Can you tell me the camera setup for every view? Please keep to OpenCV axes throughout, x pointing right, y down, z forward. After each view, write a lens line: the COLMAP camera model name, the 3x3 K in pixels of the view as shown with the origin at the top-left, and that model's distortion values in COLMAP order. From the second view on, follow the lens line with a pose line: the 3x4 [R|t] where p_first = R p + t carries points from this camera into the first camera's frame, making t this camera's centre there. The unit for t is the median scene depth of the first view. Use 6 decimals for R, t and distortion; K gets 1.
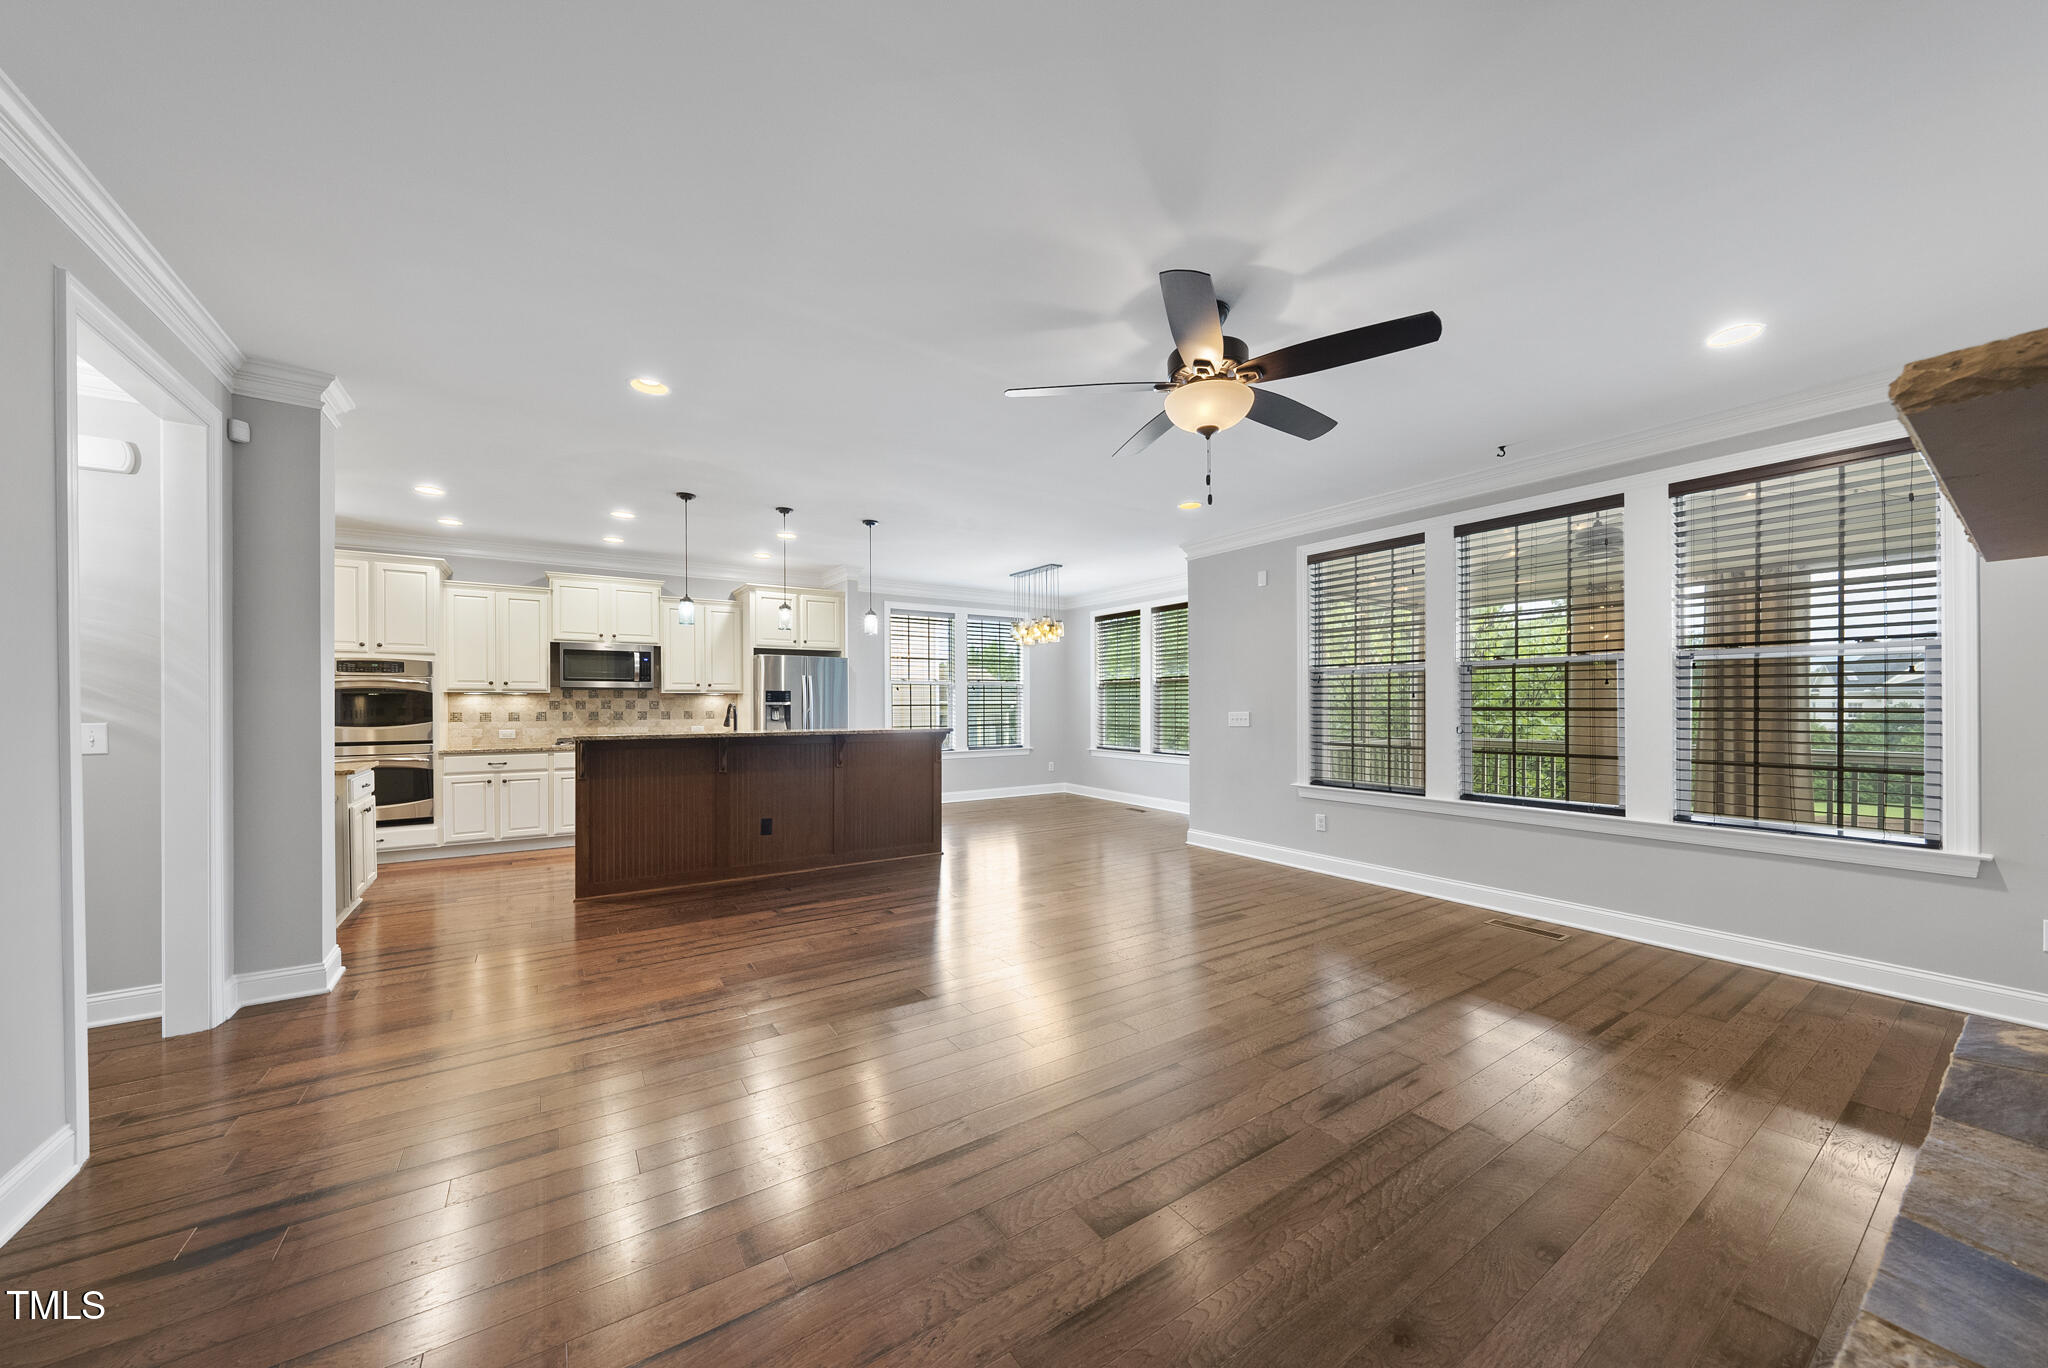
lens RADIAL K [[710.4, 0, 1030.5], [0, 710.4, 686.5], [0, 0, 1]] dist [-0.005145, -0.000043]
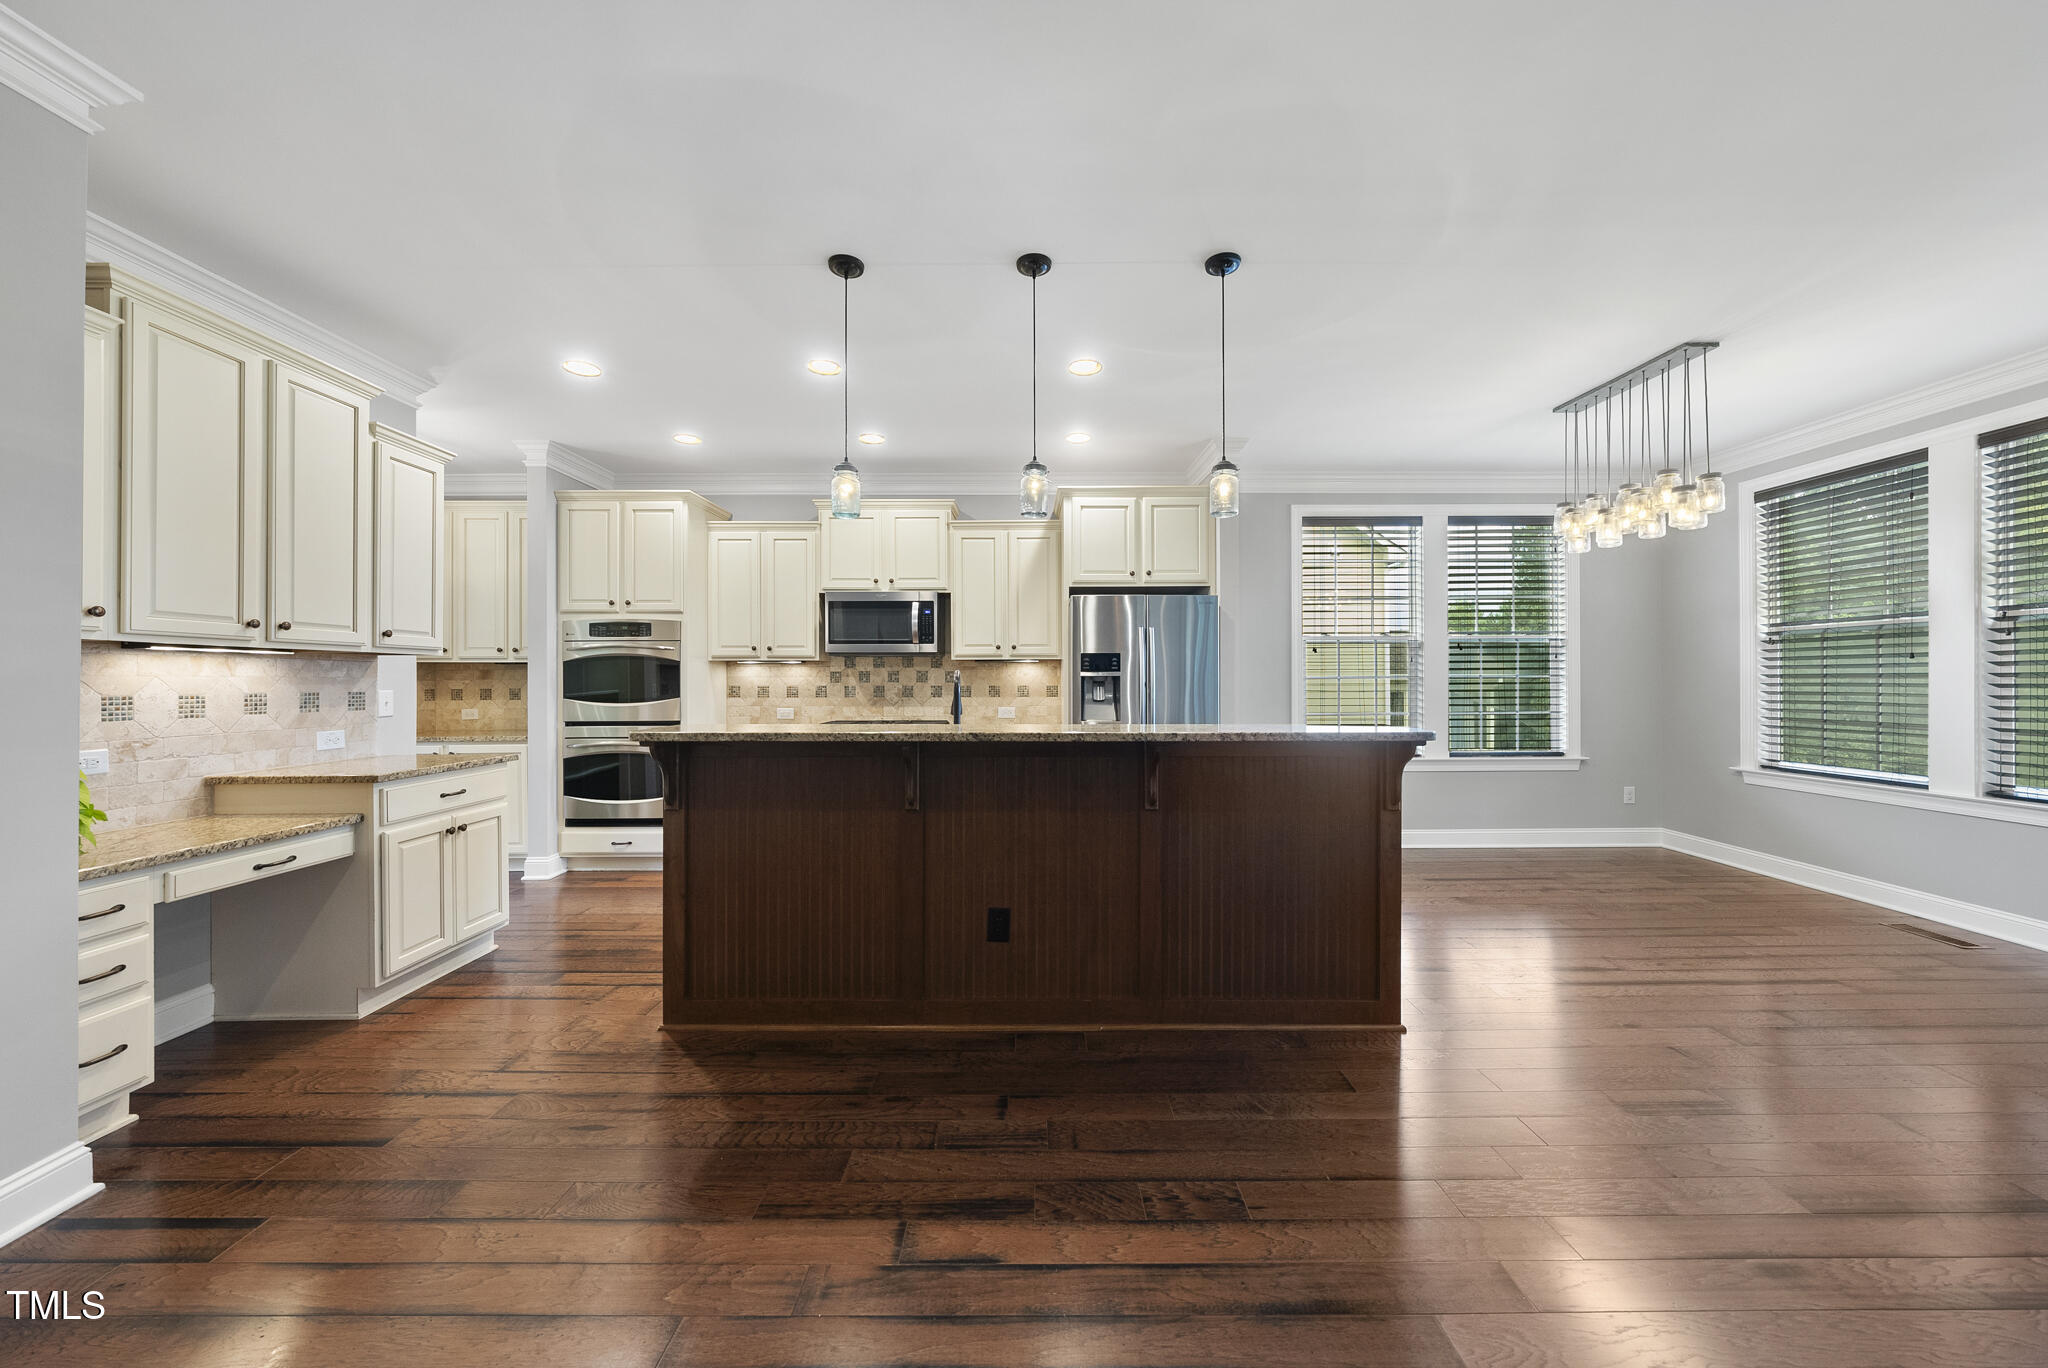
lens RADIAL K [[710.4, 0, 1030.5], [0, 710.4, 686.5], [0, 0, 1]] dist [-0.005145, -0.000043]
pose [[0.828374, 0.005746, -0.560146, -0.063553], [0.014110, 0.999416, 0.031118, 0.015147], [0.559997, -0.033681, 0.827809, 0.468308]]
